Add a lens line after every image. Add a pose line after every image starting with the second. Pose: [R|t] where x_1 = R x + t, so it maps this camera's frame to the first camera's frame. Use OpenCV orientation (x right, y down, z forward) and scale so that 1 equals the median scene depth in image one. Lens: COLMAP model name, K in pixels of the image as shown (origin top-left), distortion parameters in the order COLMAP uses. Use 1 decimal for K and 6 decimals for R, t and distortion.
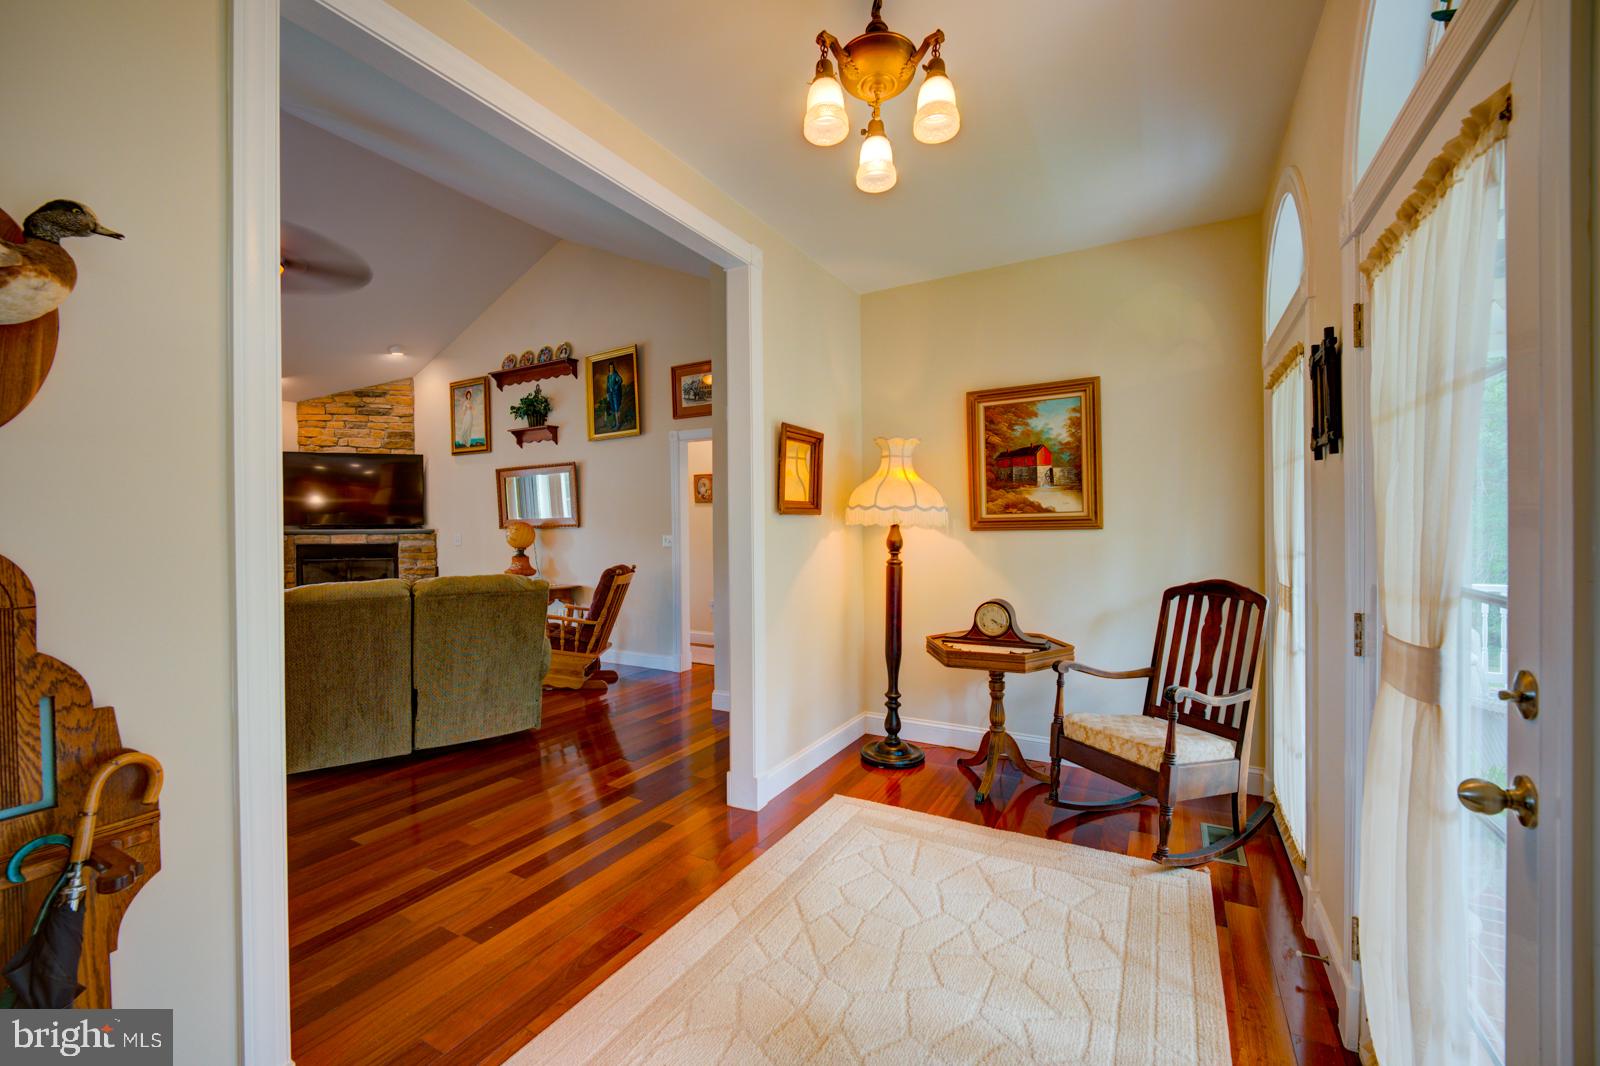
lens RADIAL K [[643.4, 0, 804.1], [0, 643.4, 526.3], [0, 0, 1]] dist [-0.013226, -0.000536]
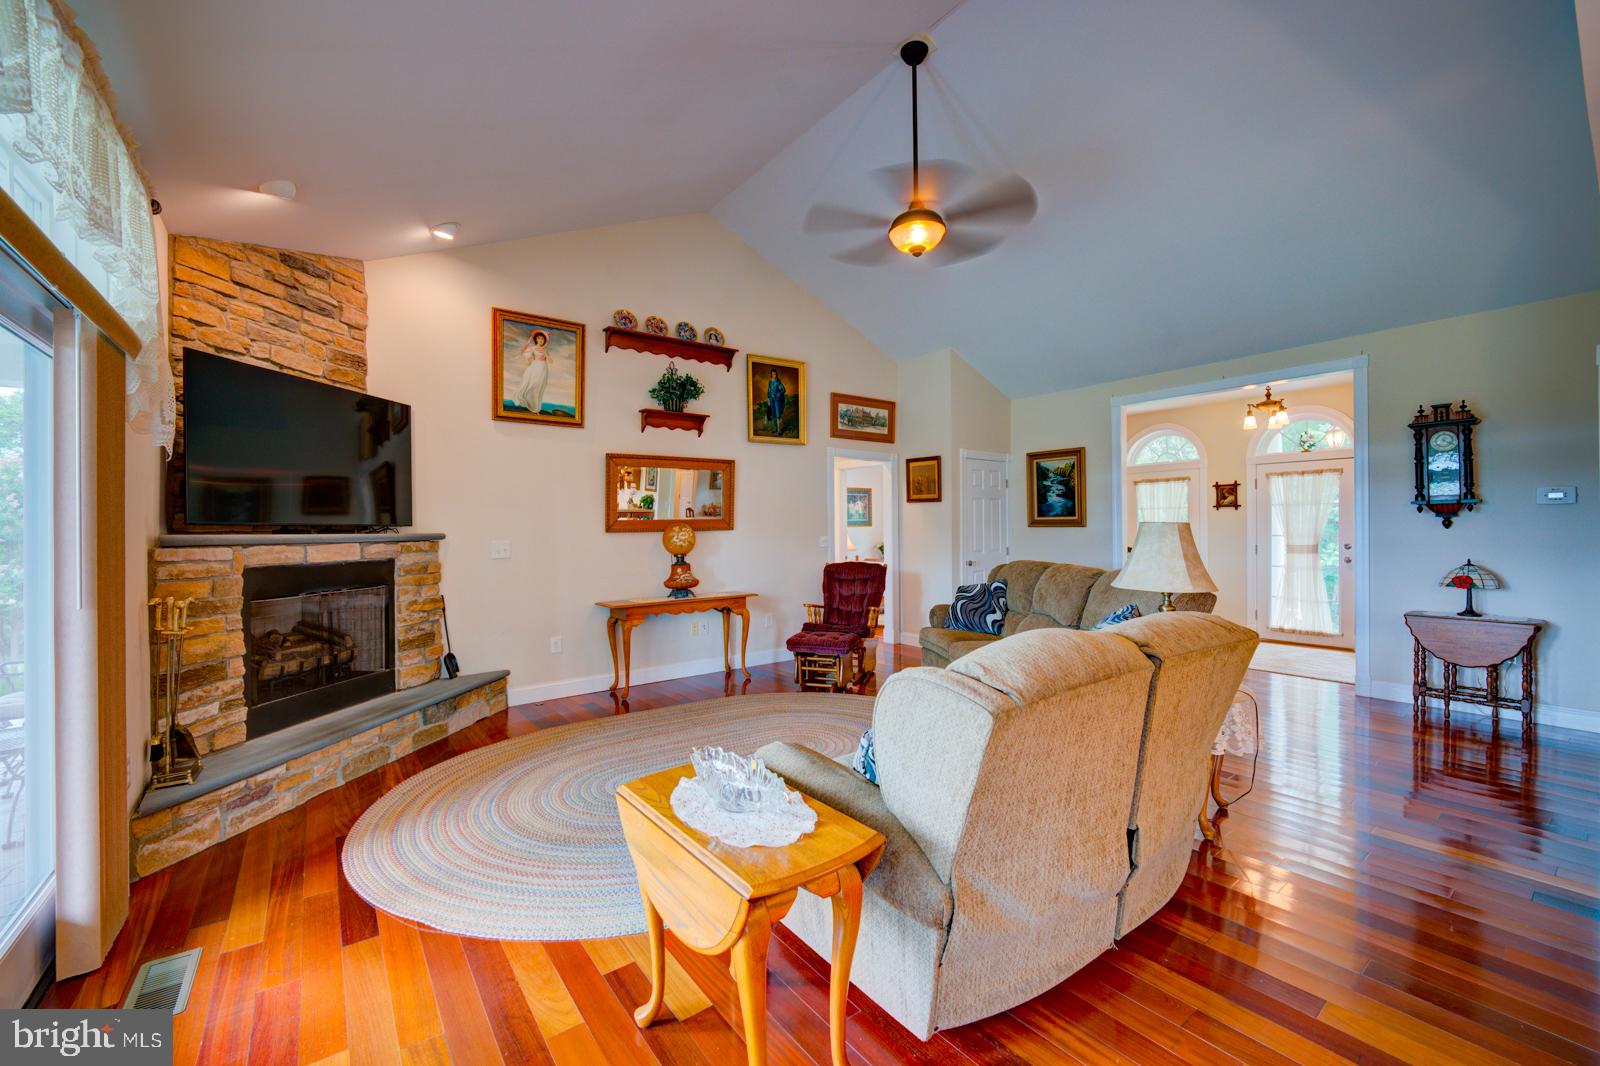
lens RADIAL K [[643.4, 0, 805.7], [0, 643.4, 529.4], [0, 0, 1]] dist [-0.013226, -0.000536]
pose [[0.403358, 0.004535, 0.915031, -1.124306], [0.007086, 0.999942, -0.008080, 0.008856], [-0.915015, 0.009743, 0.403302, 0.499394]]
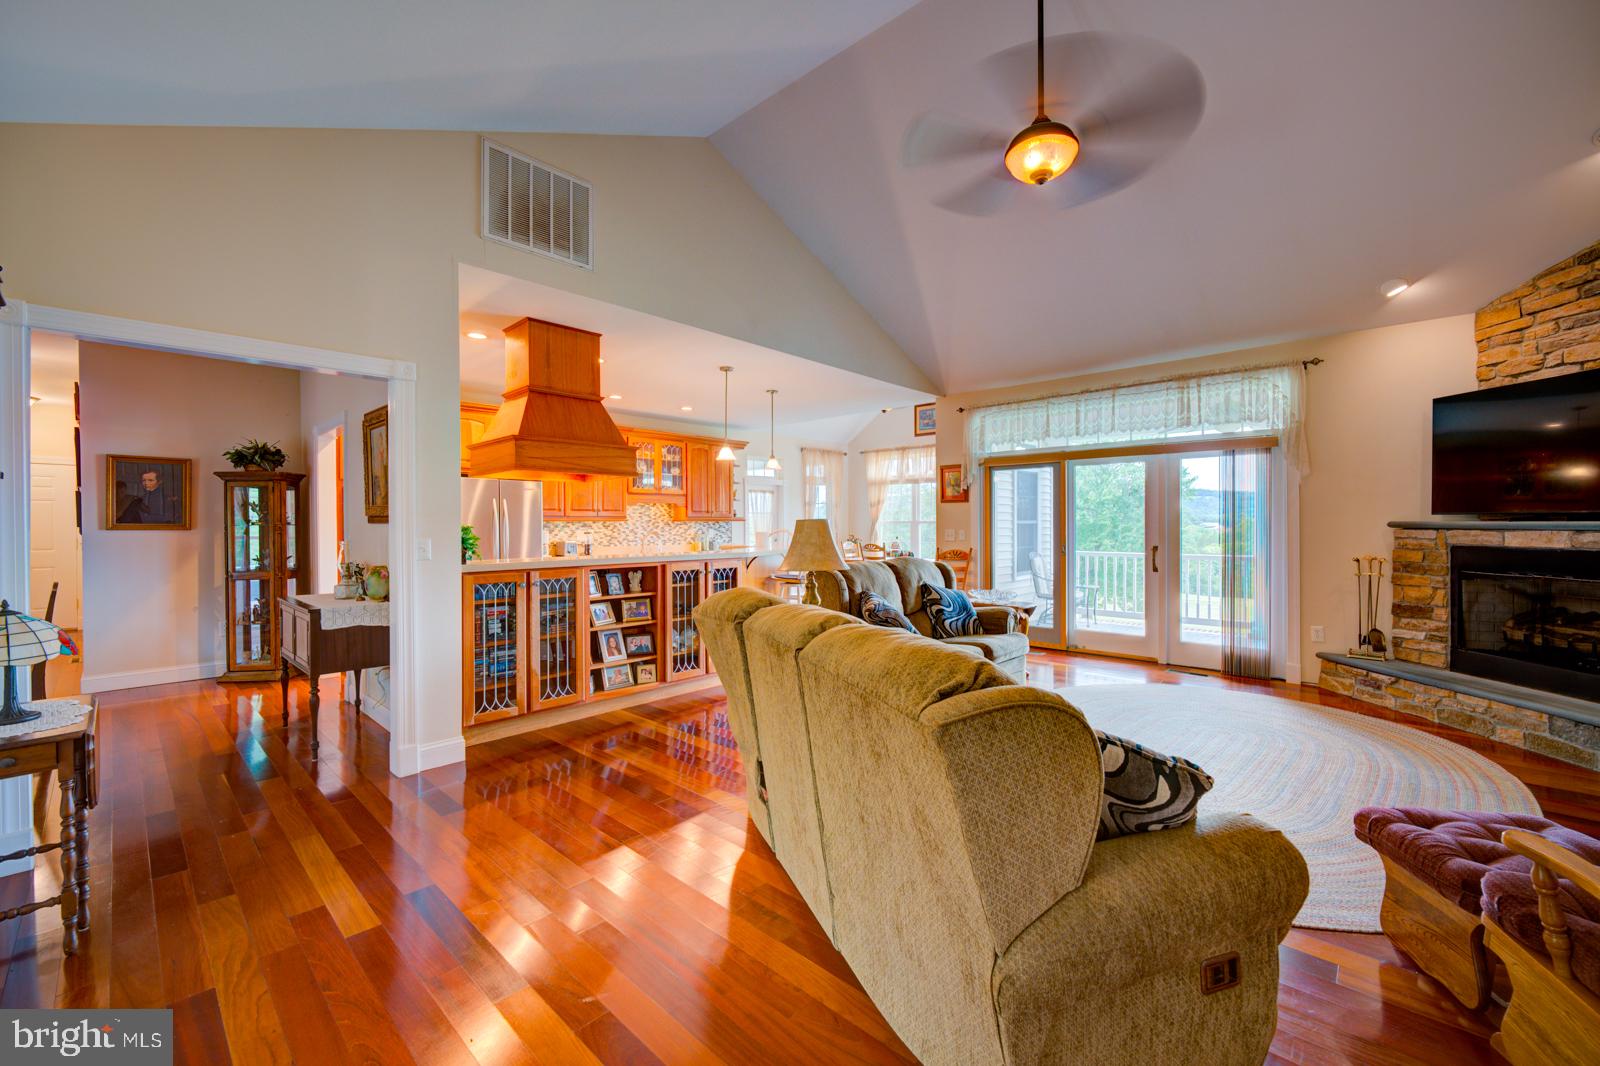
lens RADIAL K [[643.4, 0, 804.9], [0, 643.4, 527.9], [0, 0, 1]] dist [-0.013226, -0.000536]
pose [[-0.222364, 0.016431, -0.974825, -0.069015], [0.004117, 0.999865, 0.015914, -0.000632], [0.974955, -0.000475, -0.222402, 0.569643]]
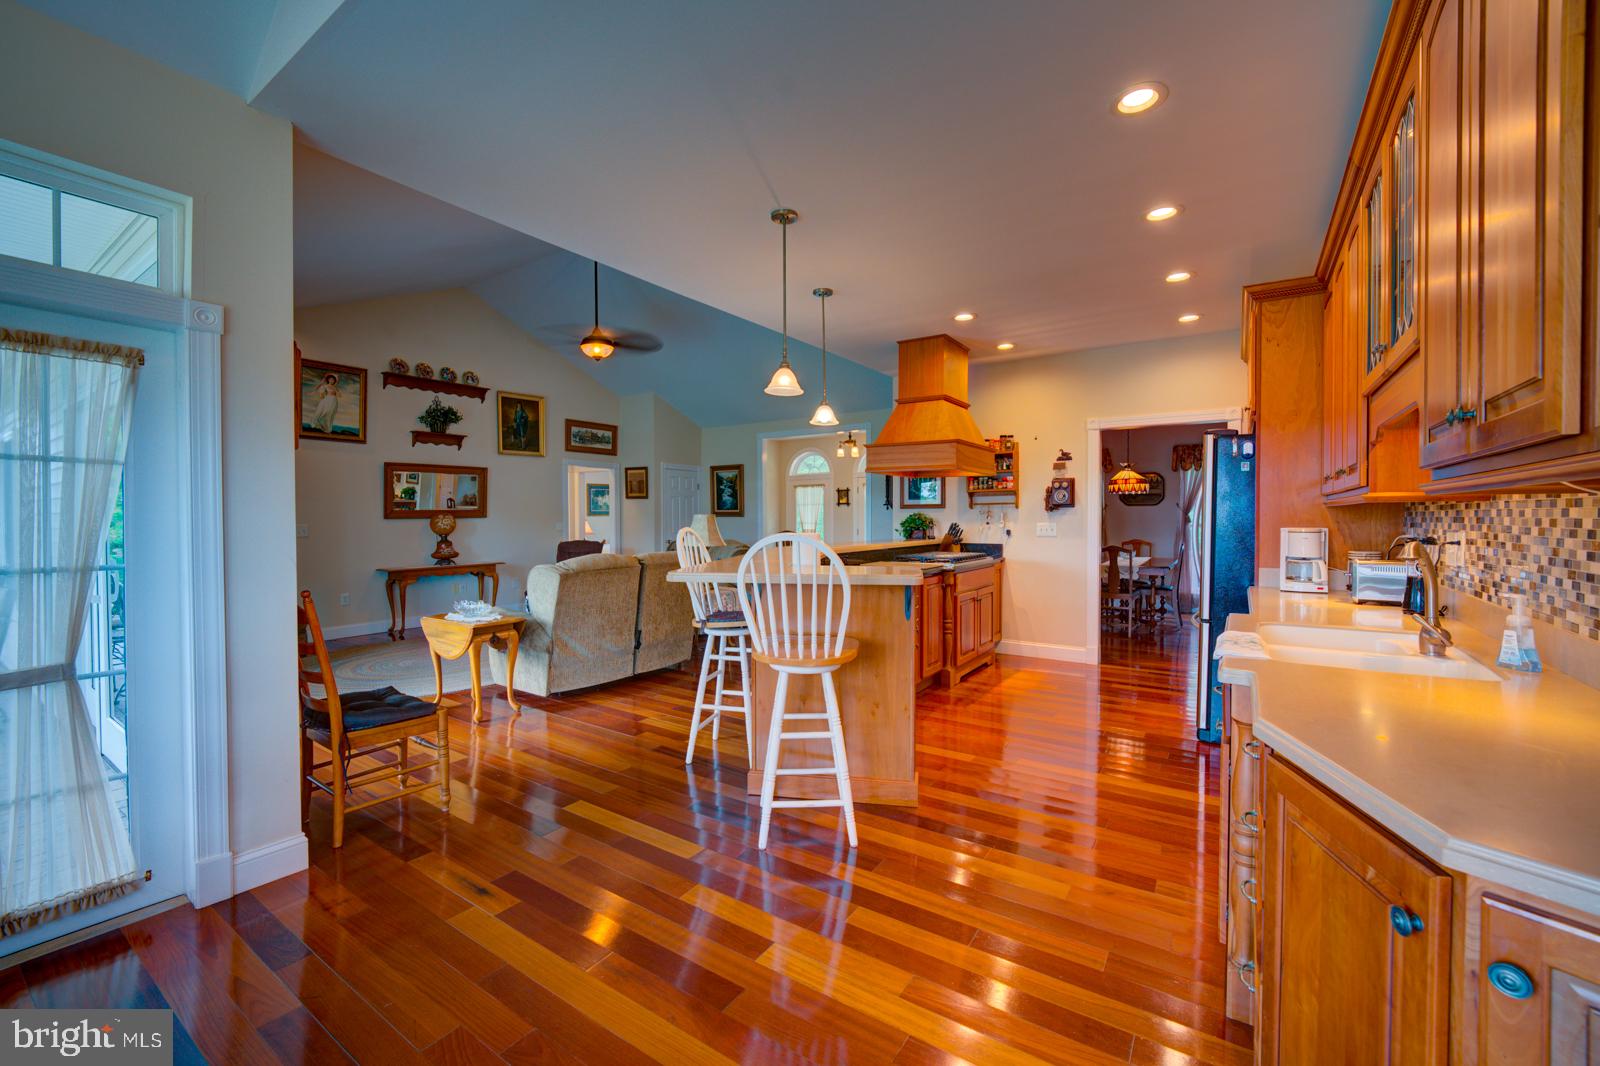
lens RADIAL K [[643.4, 0, 807.3], [0, 643.4, 528.8], [0, 0, 1]] dist [-0.013226, -0.000536]
pose [[0.085579, -0.007978, 0.996299, -1.534127], [0.005521, 0.999956, 0.007533, 0.017281], [-0.996316, 0.004856, 0.085619, 0.224219]]
